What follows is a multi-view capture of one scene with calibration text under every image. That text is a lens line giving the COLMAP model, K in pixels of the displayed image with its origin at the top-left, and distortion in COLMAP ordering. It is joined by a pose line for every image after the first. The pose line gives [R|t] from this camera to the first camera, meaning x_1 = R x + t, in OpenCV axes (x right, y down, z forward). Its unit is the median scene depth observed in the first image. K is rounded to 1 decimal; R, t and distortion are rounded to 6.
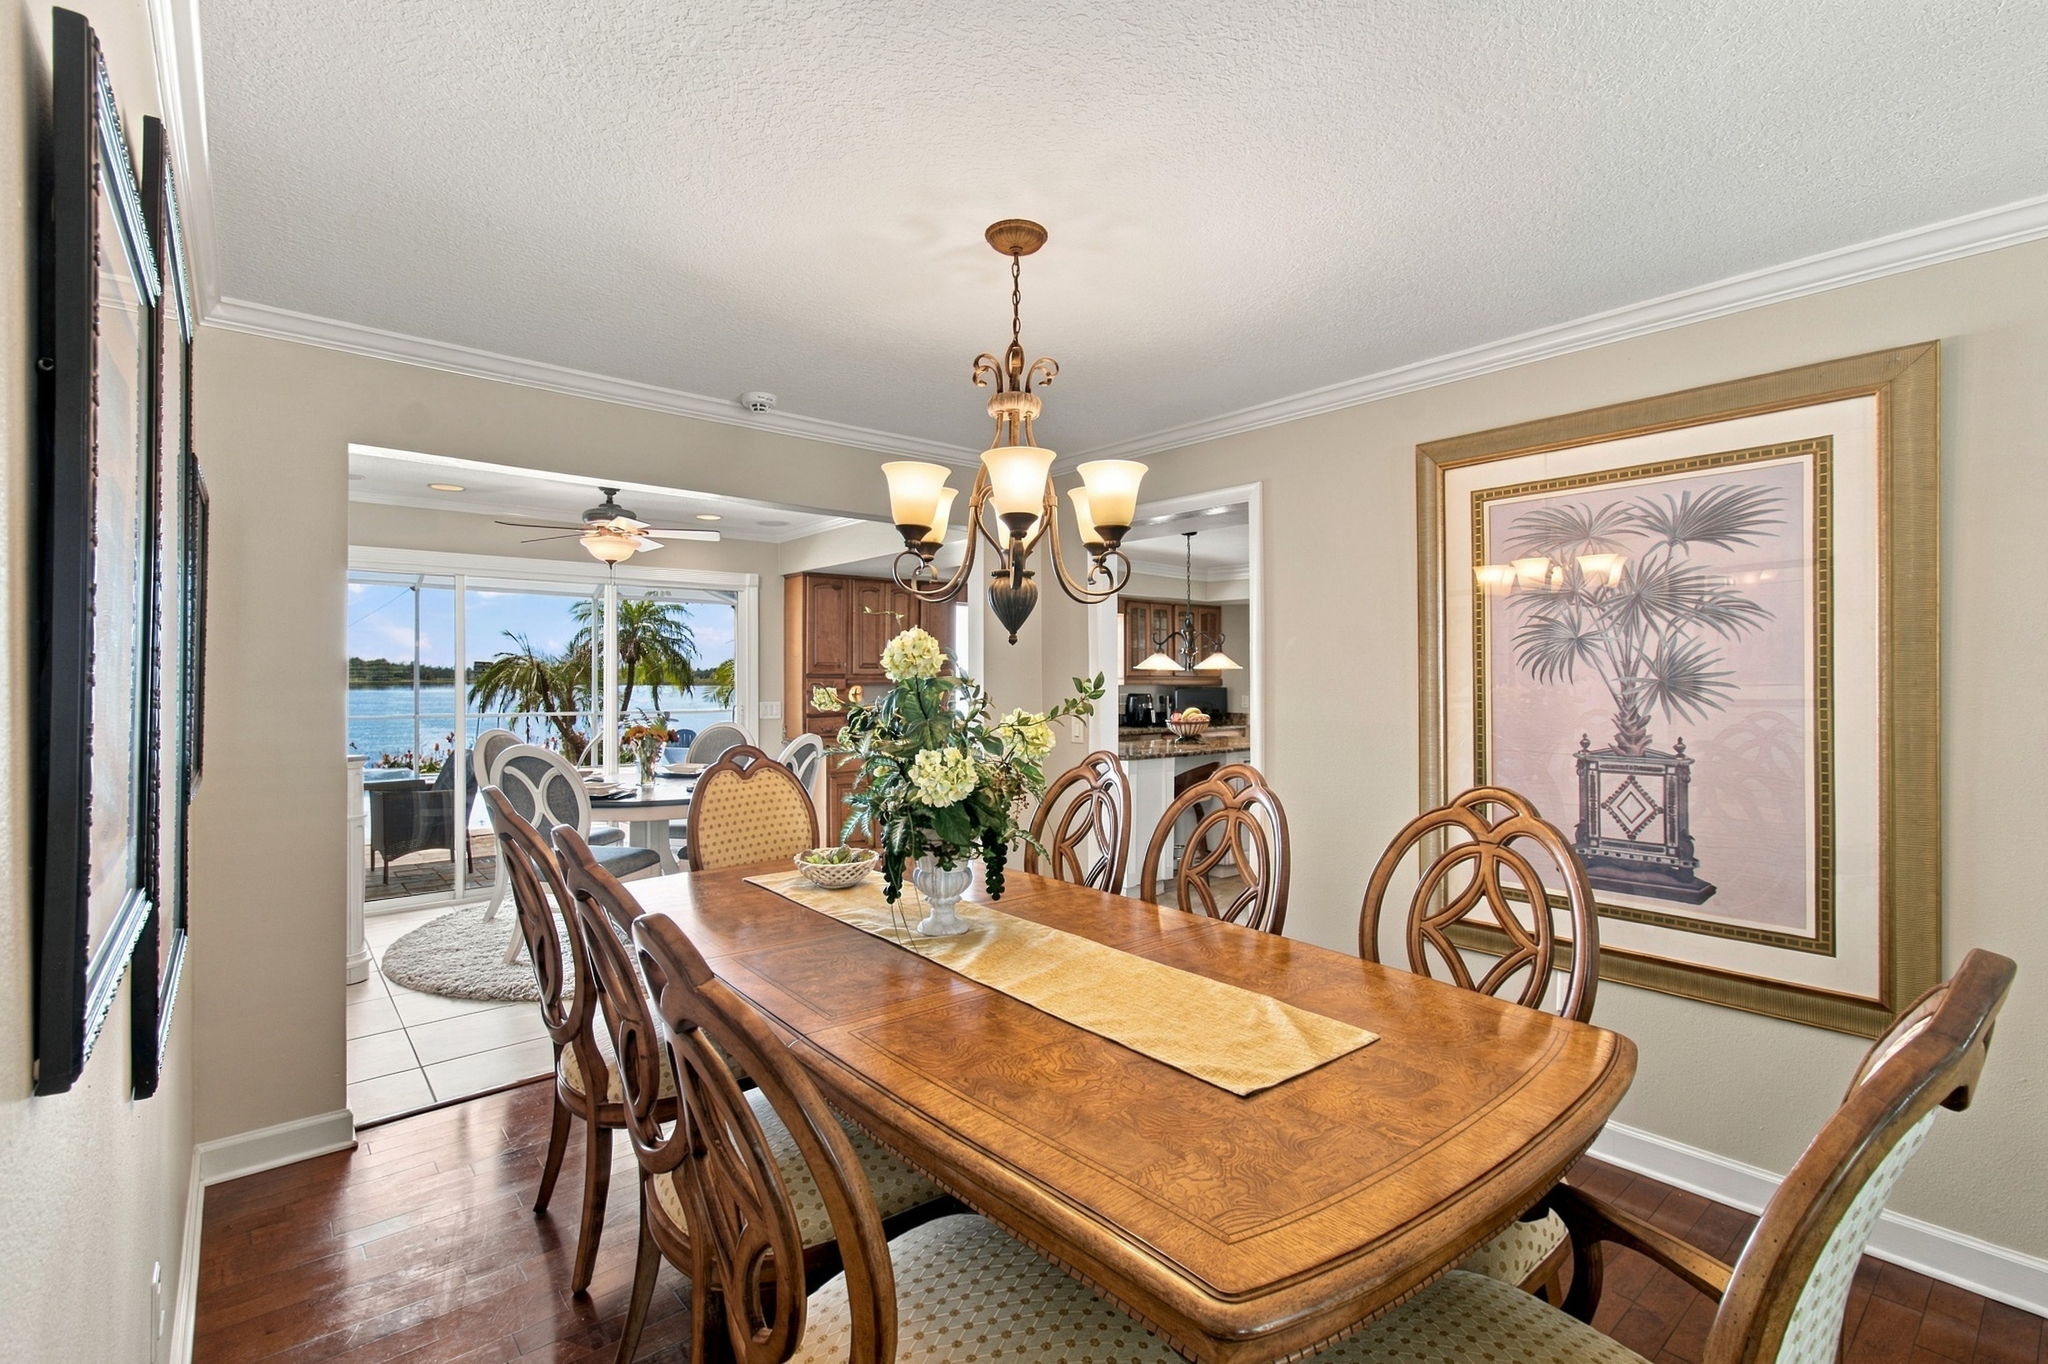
lens RADIAL K [[939.5, 0, 1032.7], [0, 939.5, 677.6], [0, 0, 1]] dist [-0.002414, 0.000357]
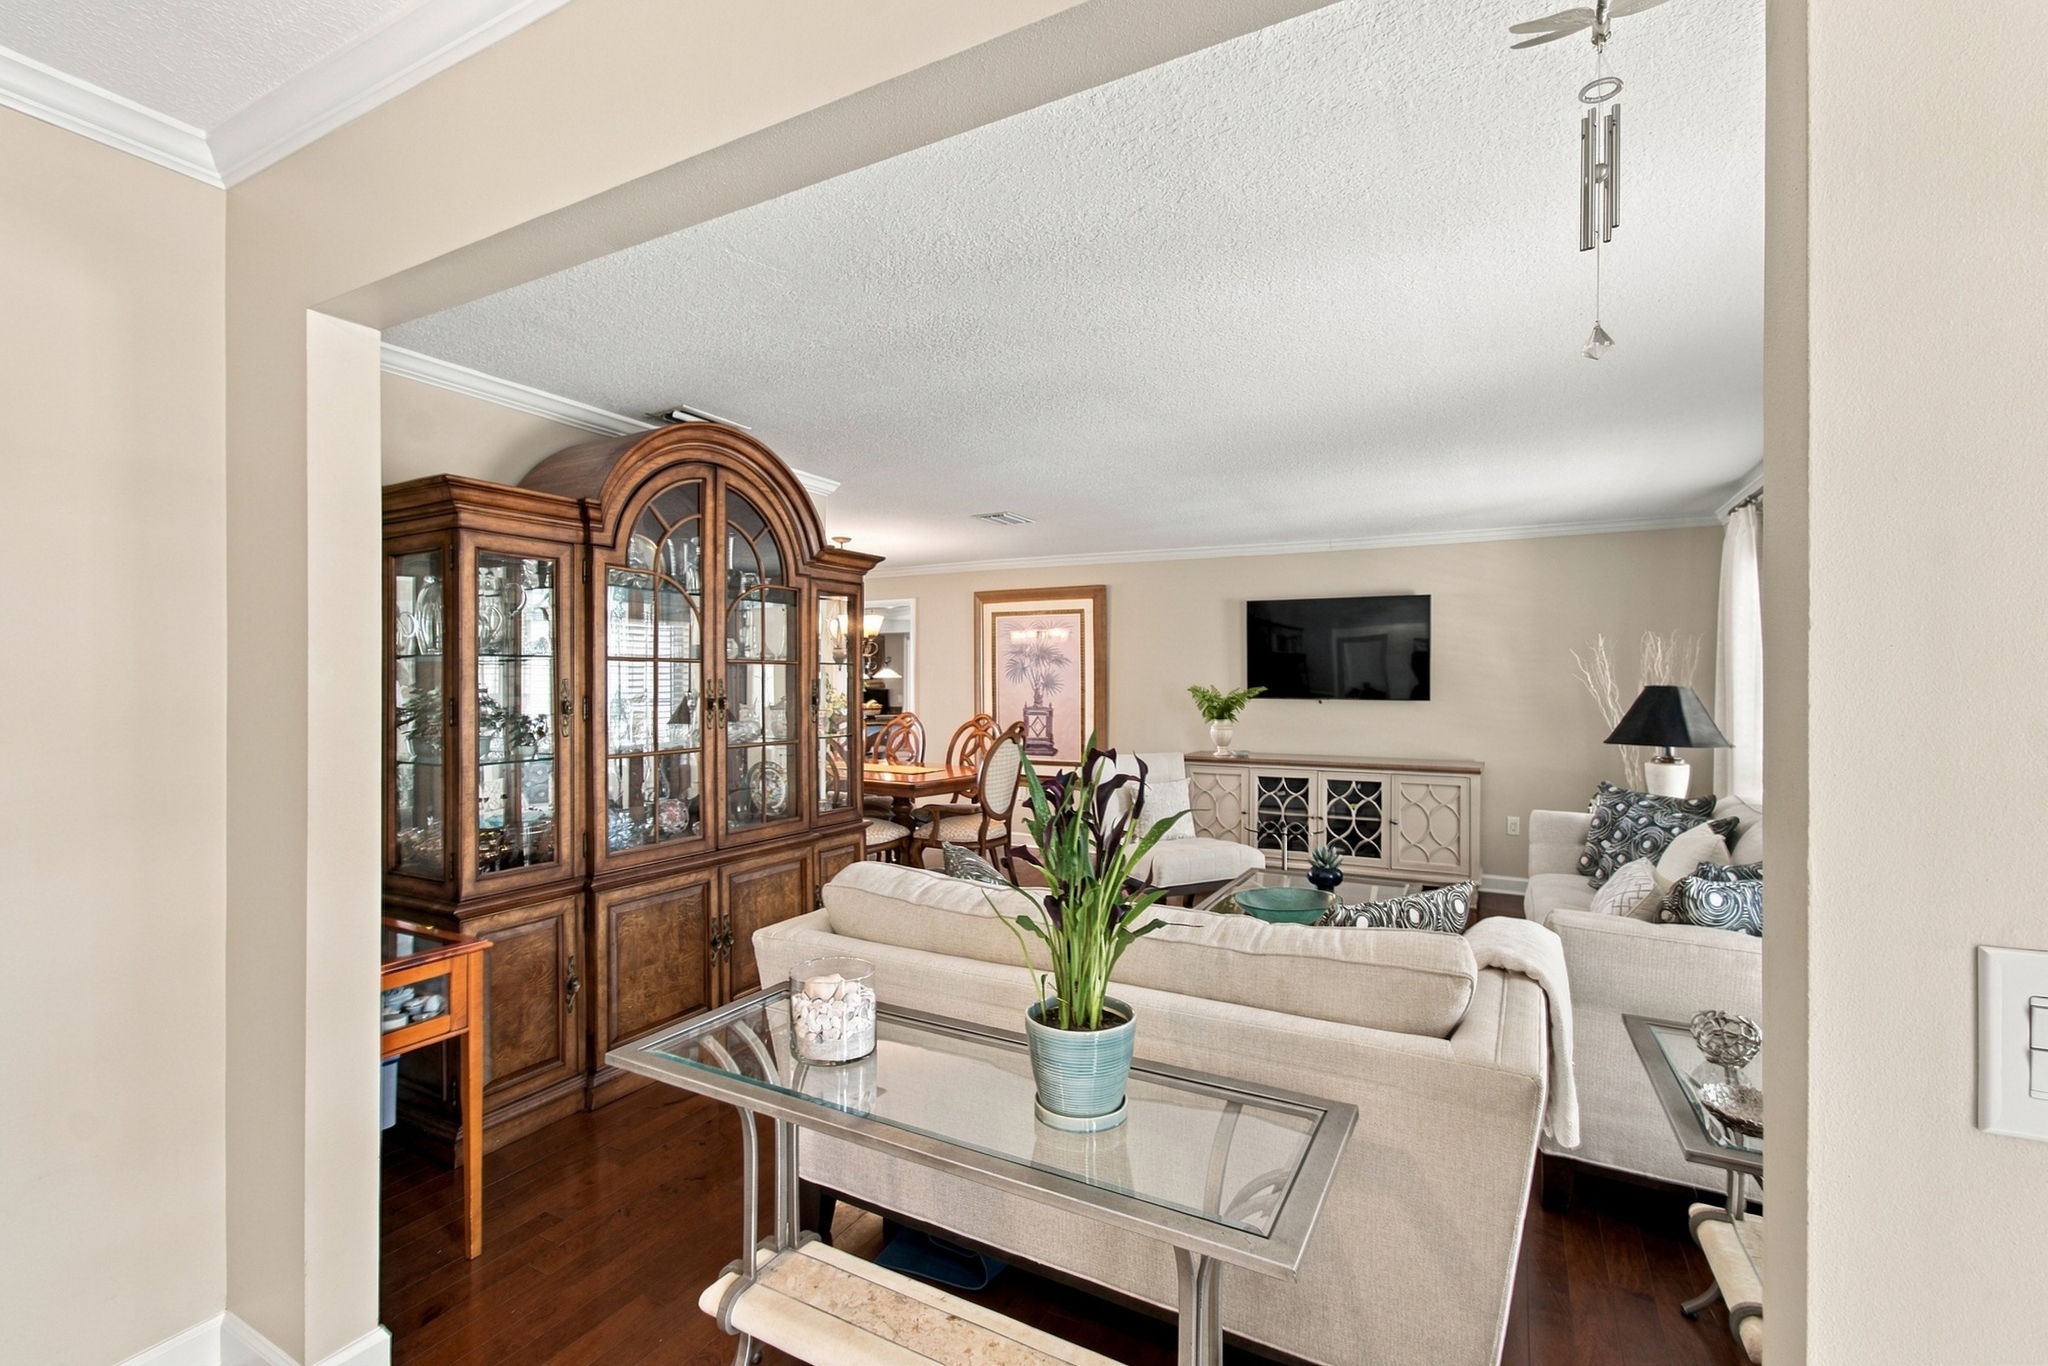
lens RADIAL K [[939.5, 0, 1032.7], [0, 939.5, 678.6], [0, 0, 1]] dist [-0.002414, 0.000357]
pose [[0.932812, 0.005208, 0.360326, -0.382967], [-0.003402, 0.999978, -0.005646, 0.004641], [-0.360348, 0.004041, 0.932809, -1.526674]]
